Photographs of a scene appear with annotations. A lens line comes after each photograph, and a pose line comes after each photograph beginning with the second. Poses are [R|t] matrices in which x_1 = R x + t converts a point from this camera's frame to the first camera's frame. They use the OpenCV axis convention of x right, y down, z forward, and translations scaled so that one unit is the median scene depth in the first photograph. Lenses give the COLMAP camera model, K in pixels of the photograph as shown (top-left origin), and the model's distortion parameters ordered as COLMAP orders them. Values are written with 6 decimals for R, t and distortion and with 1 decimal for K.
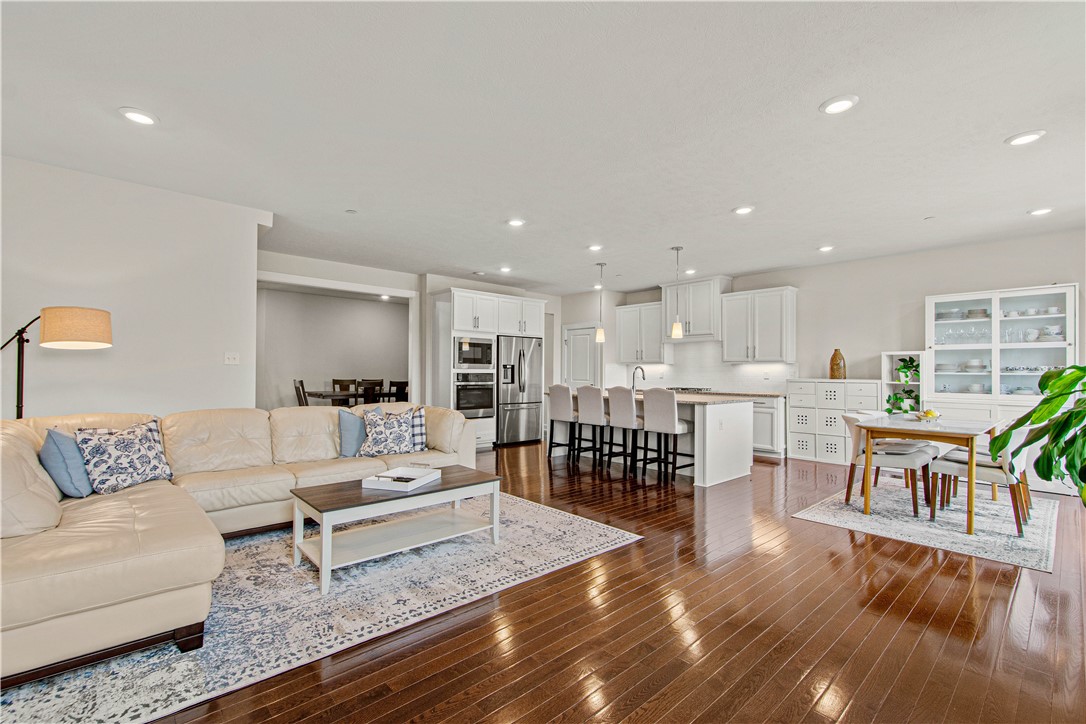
lens RADIAL K [[483.8, 0, 540.8], [0, 483.8, 366.7], [0, 0, 1]] dist [0.010891, -0.003588]
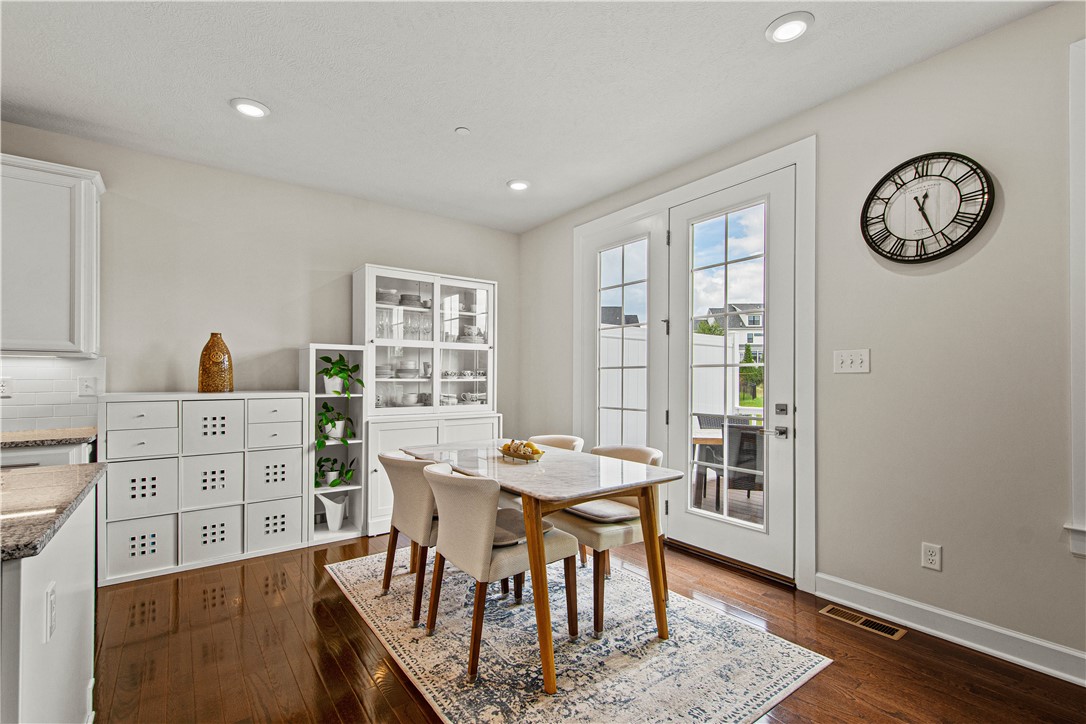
lens RADIAL K [[483.8, 0, 541.1], [0, 483.8, 378.4], [0, 0, 1]] dist [0.010891, -0.003588]
pose [[0.096275, -0.001358, 0.995354, 0.143547], [-0.006669, 0.999976, 0.002009, 0.007810], [-0.995332, -0.006831, 0.096263, 0.631220]]
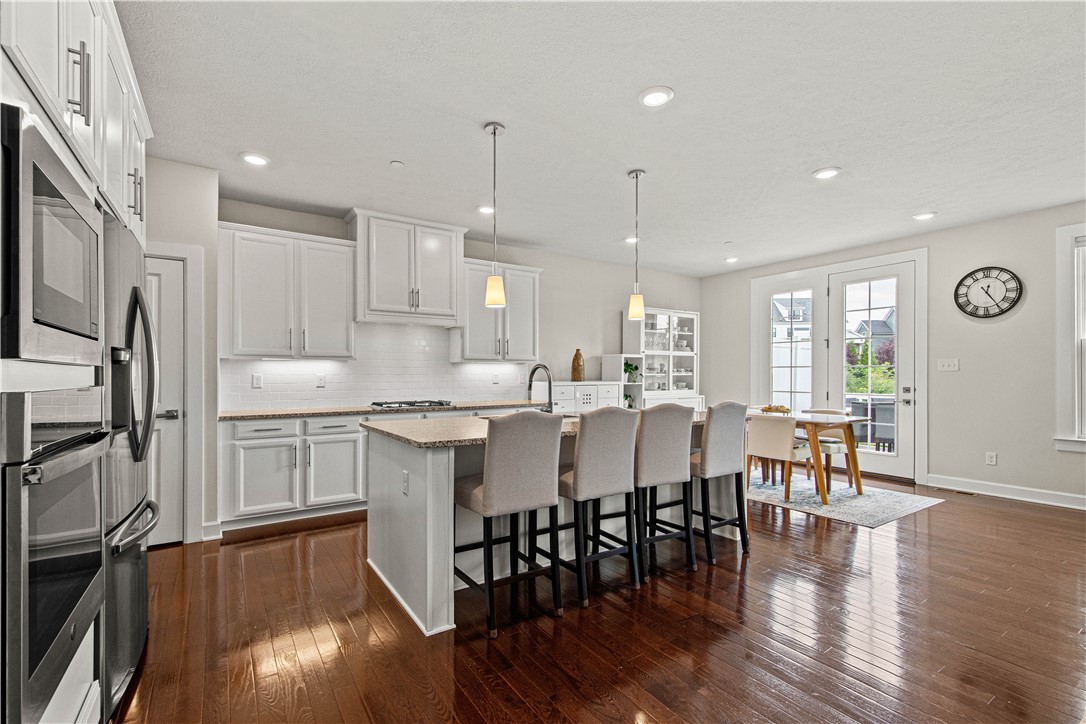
lens RADIAL K [[483.8, 0, 541.4], [0, 483.8, 374.1], [0, 0, 1]] dist [0.010891, -0.003588]
pose [[0.150697, -0.004409, 0.988570, -0.323097], [-0.005528, 0.999971, 0.005303, 0.007134], [-0.988564, -0.006264, 0.150669, 0.955315]]
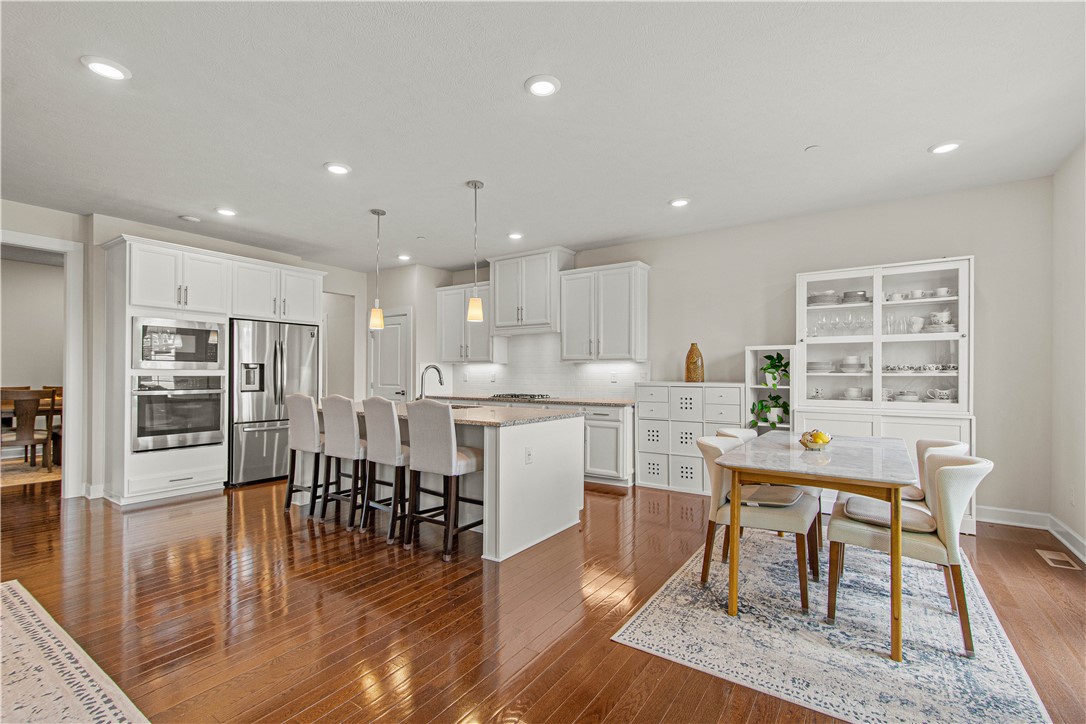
lens RADIAL K [[483.8, 0, 544.3], [0, 483.8, 372.4], [0, 0, 1]] dist [0.010891, -0.003588]
pose [[0.971959, -0.001464, 0.235144, 0.203888], [0.000169, 0.999985, 0.005528, 0.005738], [-0.235149, -0.005333, 0.971945, 0.316892]]
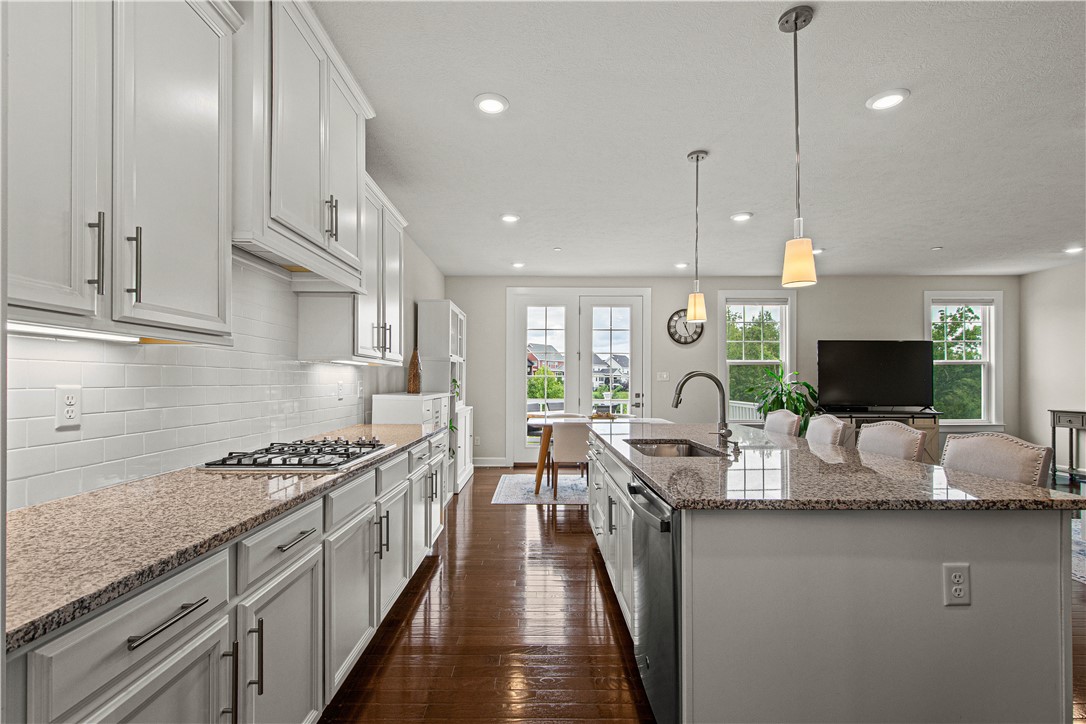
lens RADIAL K [[483.8, 0, 537.4], [0, 483.8, 382.2], [0, 0, 1]] dist [0.010891, -0.003588]
pose [[-0.735857, -0.007140, 0.677100, 0.039983], [-0.010760, 0.999941, -0.001150, 0.009550], [-0.677052, -0.008132, -0.735890, 1.409411]]
